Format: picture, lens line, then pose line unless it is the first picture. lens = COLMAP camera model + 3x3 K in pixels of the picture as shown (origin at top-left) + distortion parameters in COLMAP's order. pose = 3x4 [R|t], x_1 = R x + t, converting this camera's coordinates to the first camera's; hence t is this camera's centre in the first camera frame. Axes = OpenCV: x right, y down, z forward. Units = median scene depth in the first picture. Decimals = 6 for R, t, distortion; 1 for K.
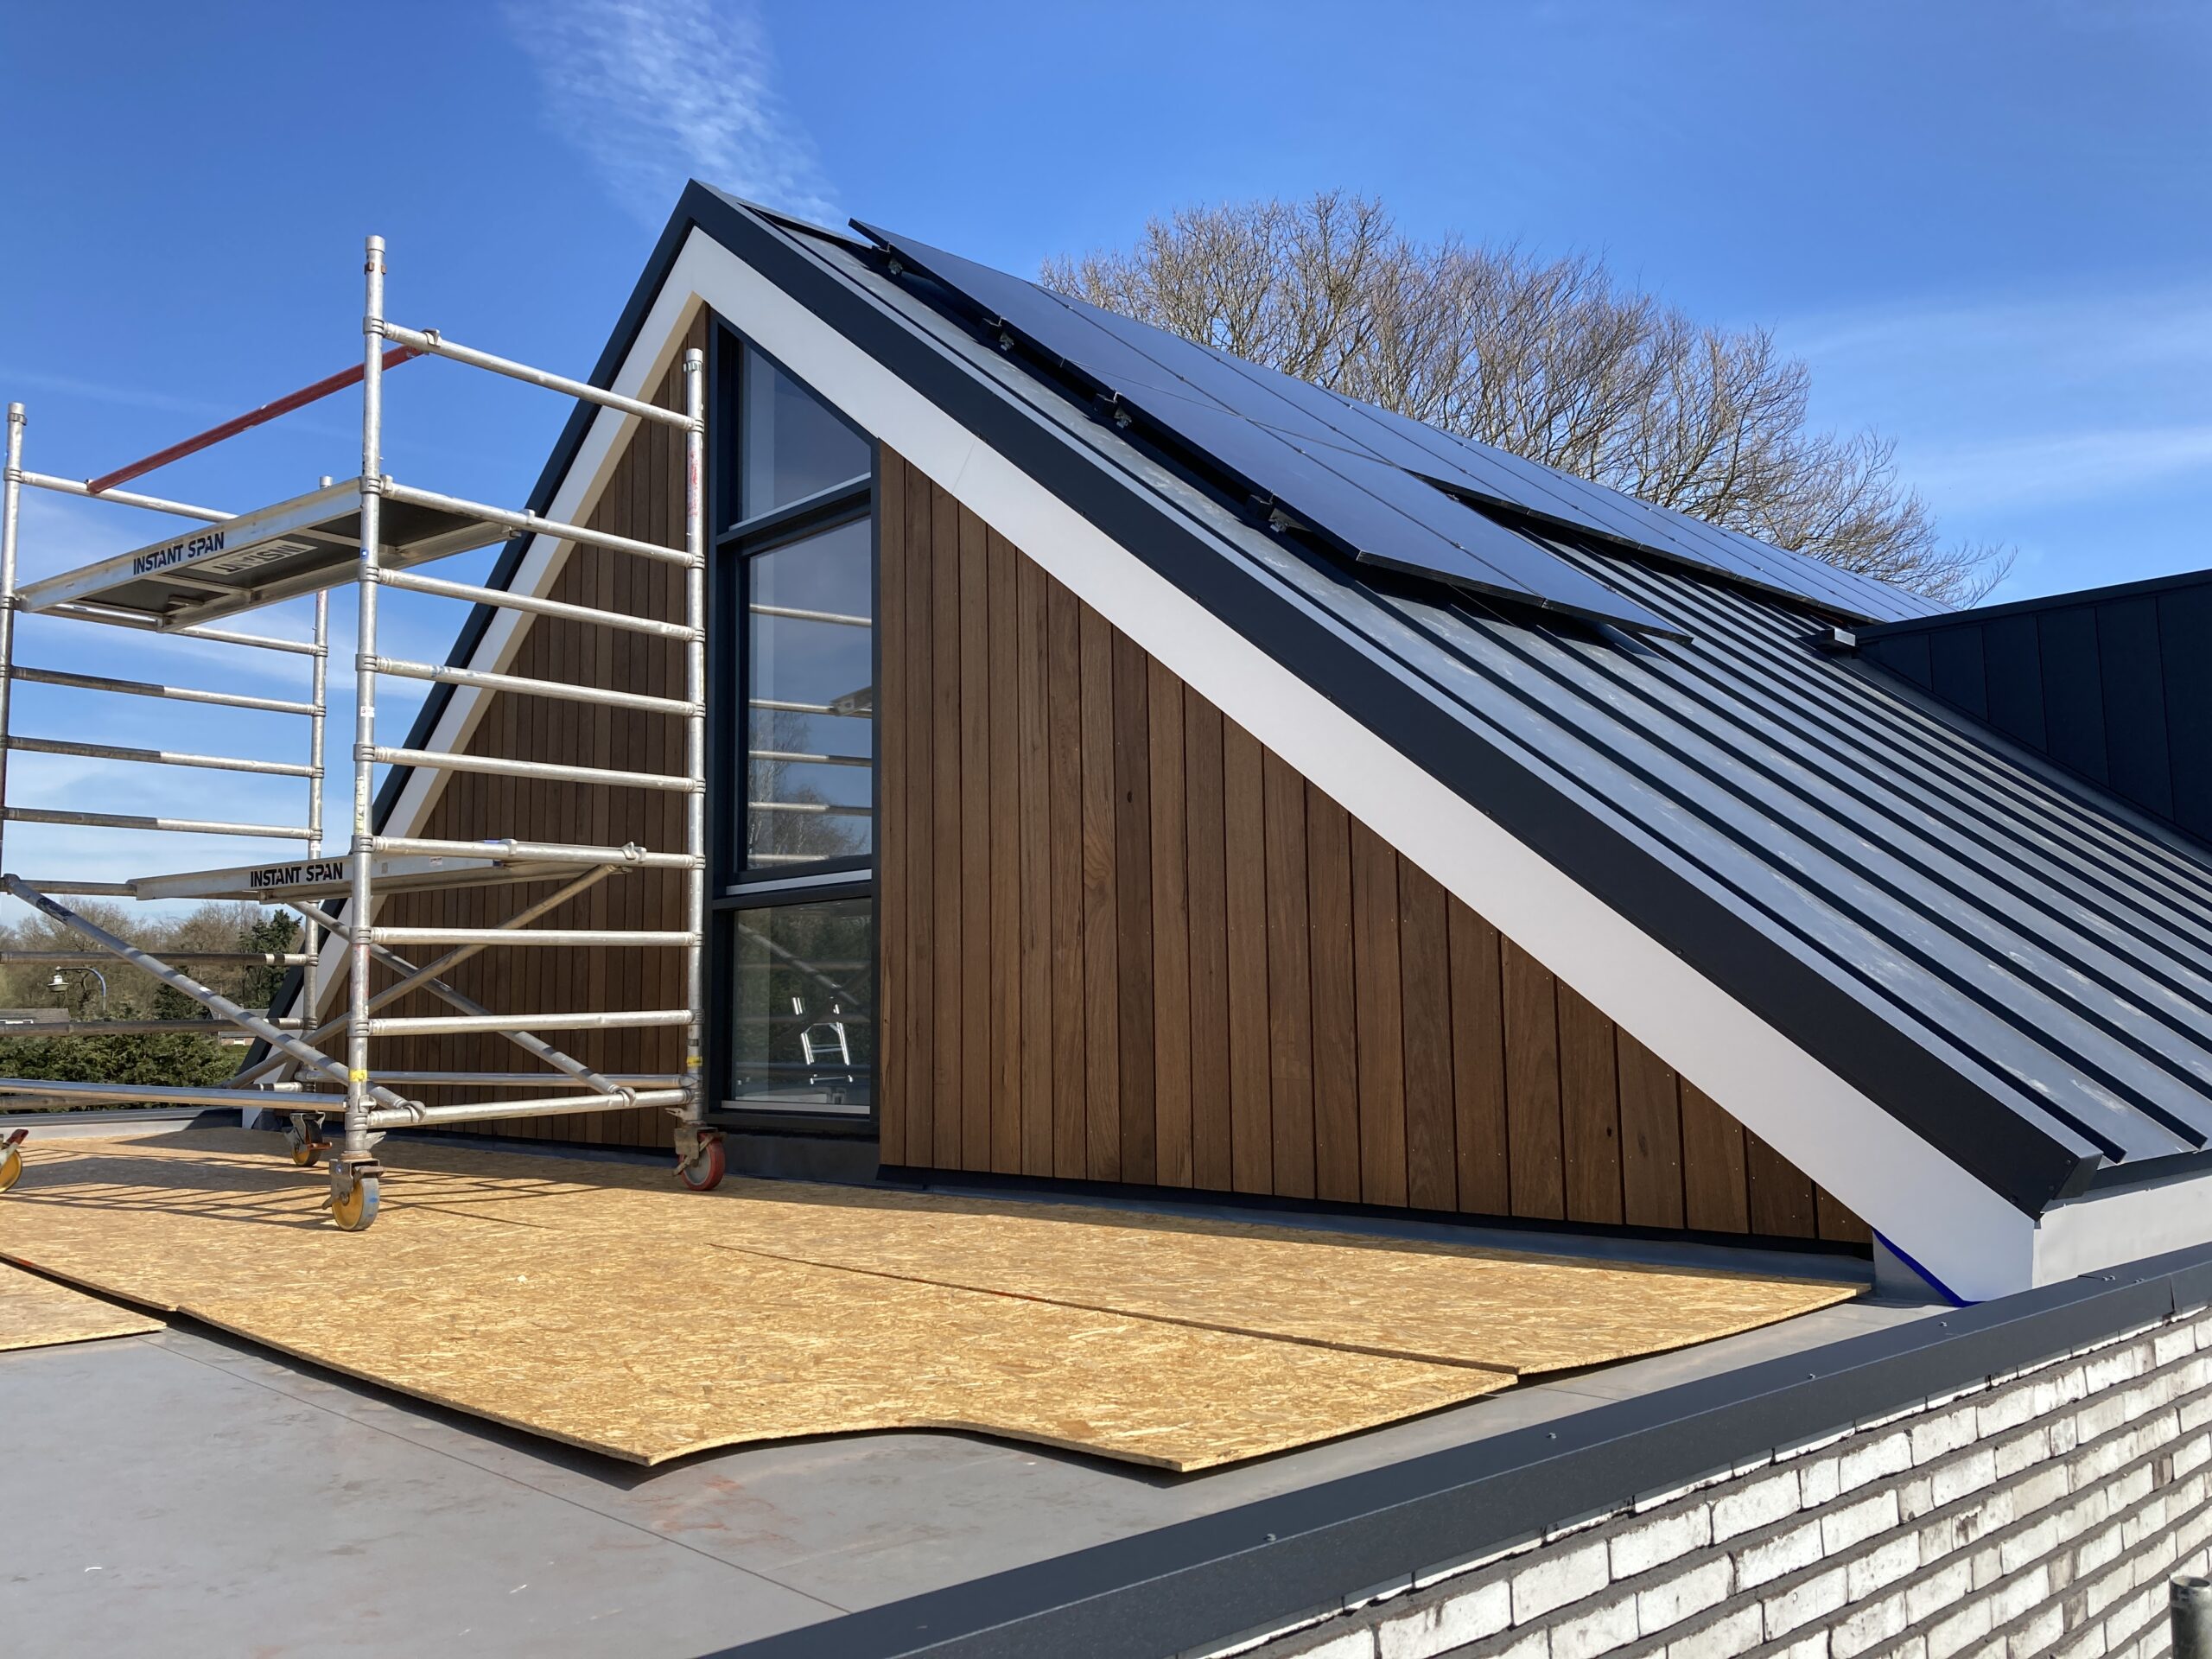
lens RADIAL K [[1828.8, 0, 1106.0], [0, 1828.8, 829.5], [0, 0, 1]] dist [-0.002168, -0.099108]
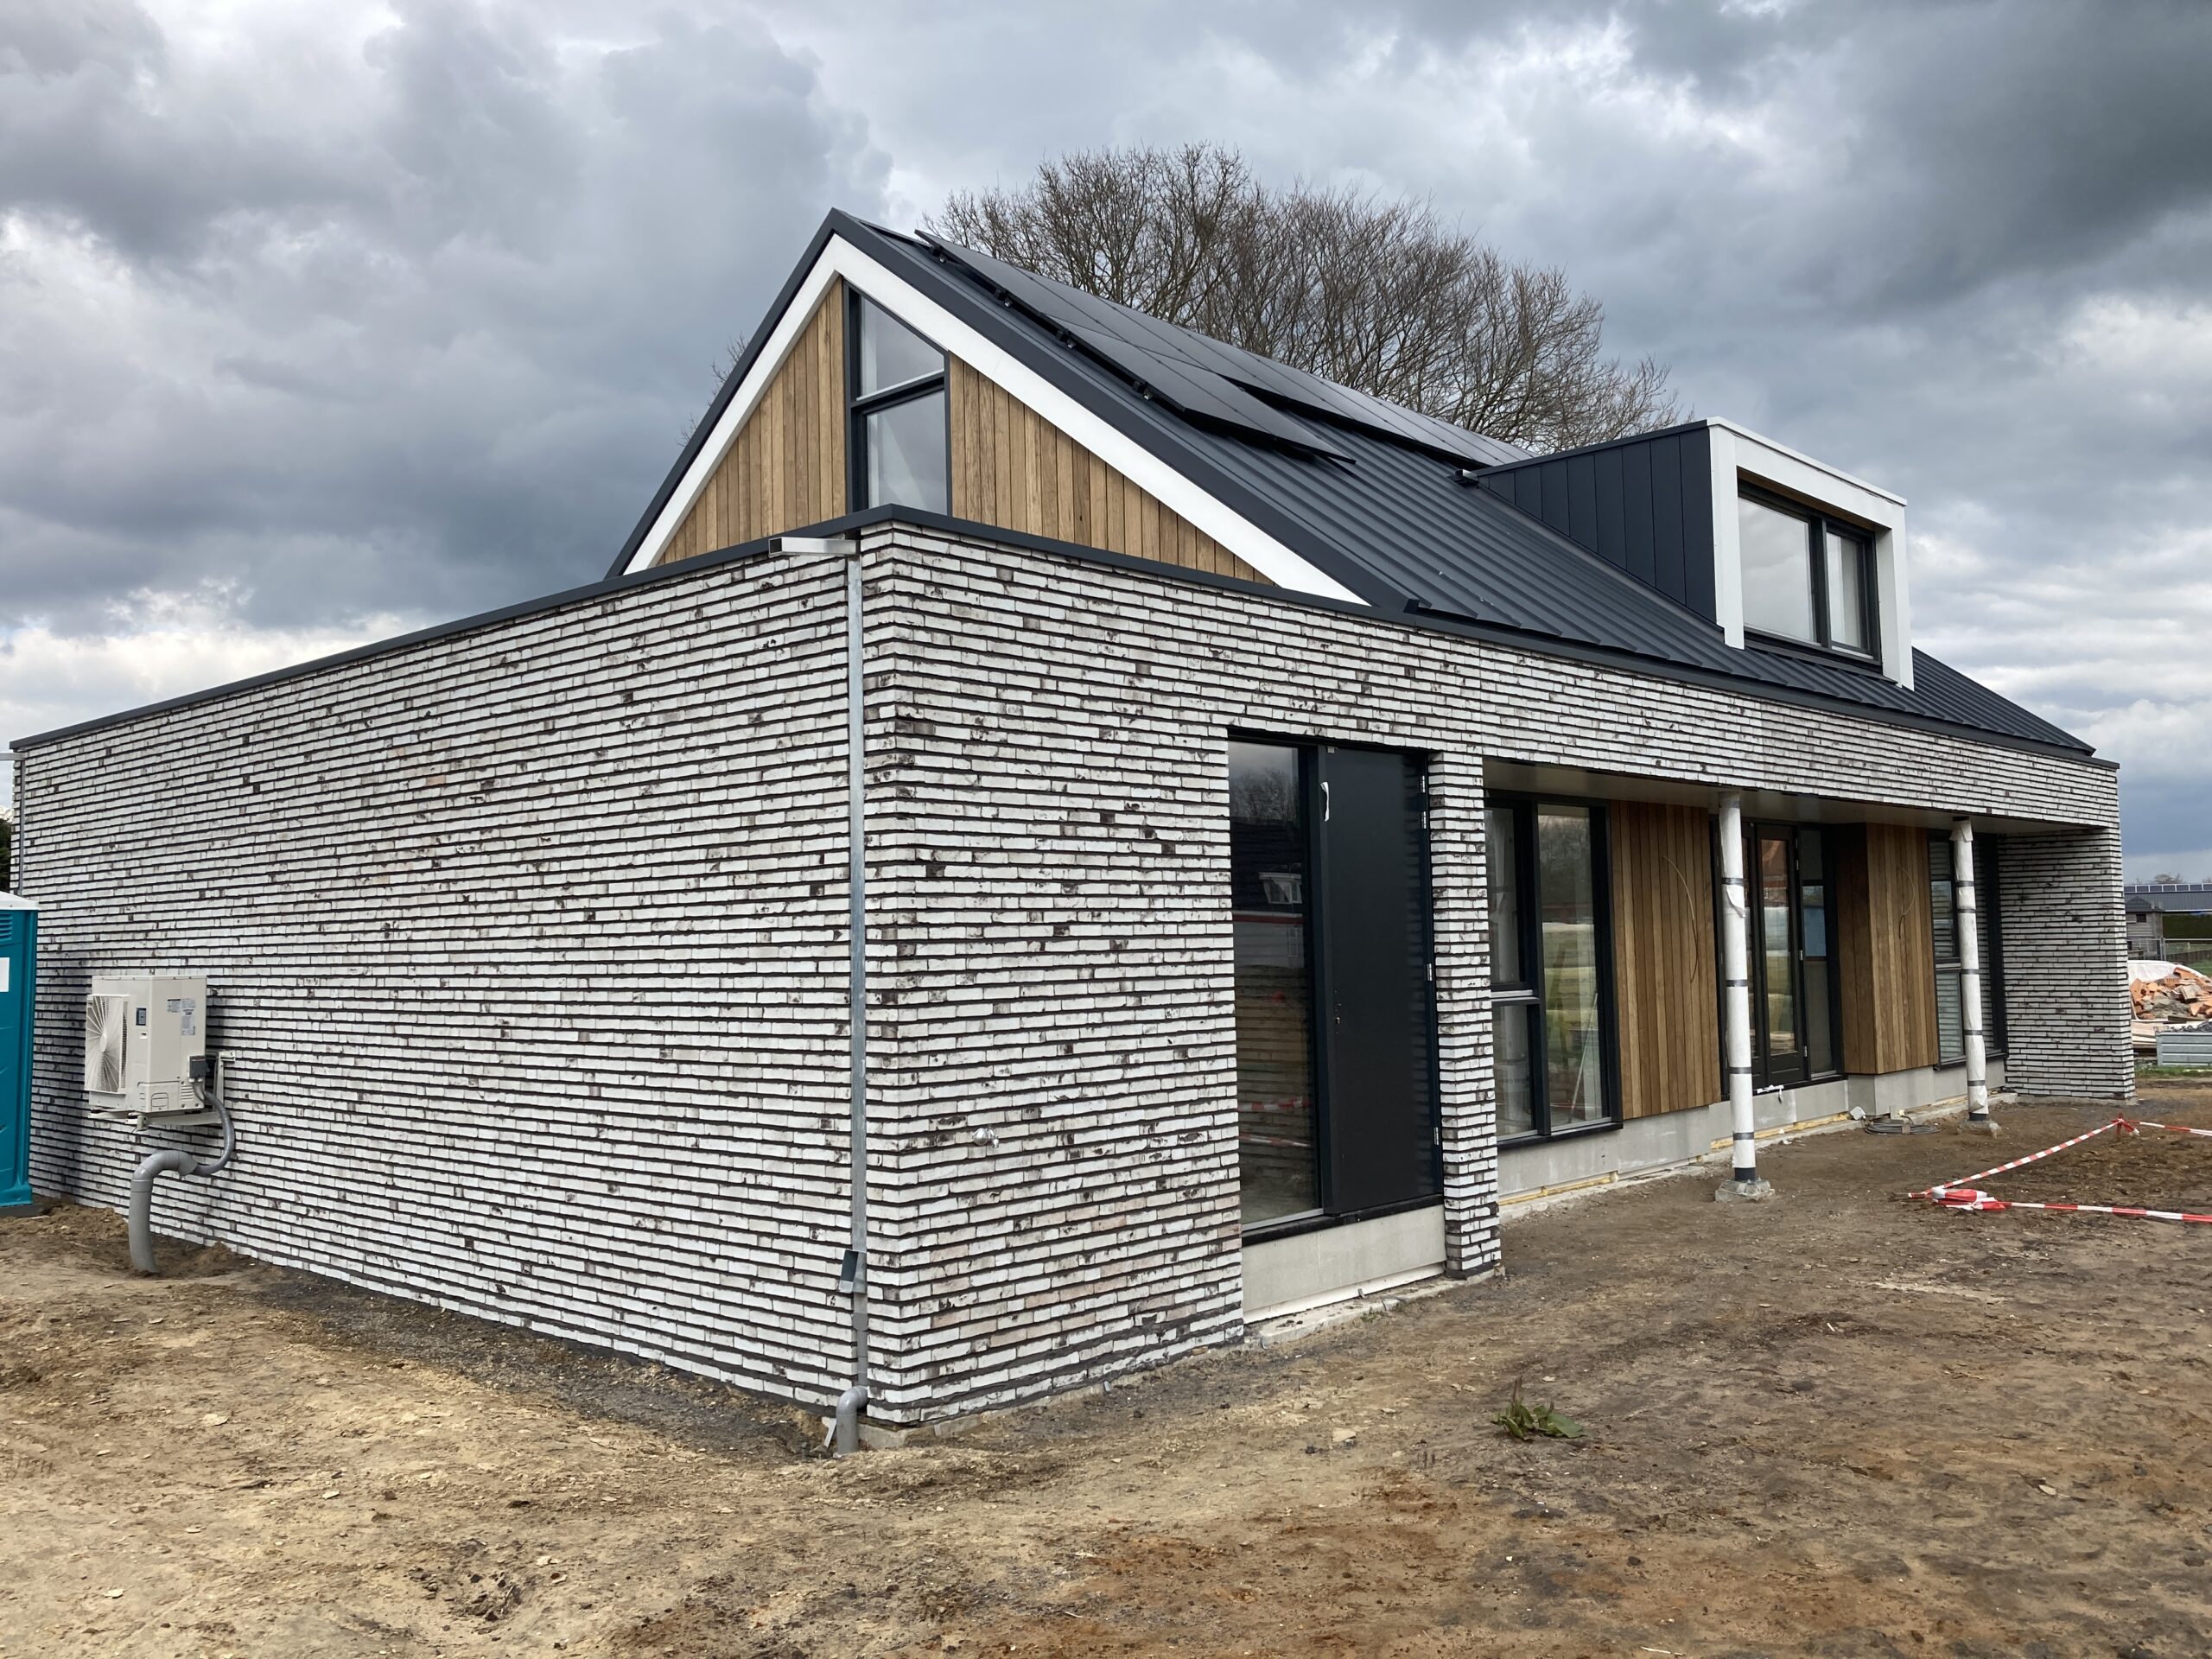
lens RADIAL K [[1828.8, 0, 1106.0], [0, 1828.8, 829.5], [0, 0, 1]] dist [-0.002168, -0.099108]
pose [[0.997586, 0.000310, 0.069434, -0.076221], [-0.003347, 0.999042, 0.043635, 0.181530], [-0.069354, -0.043762, 0.996632, -0.844253]]
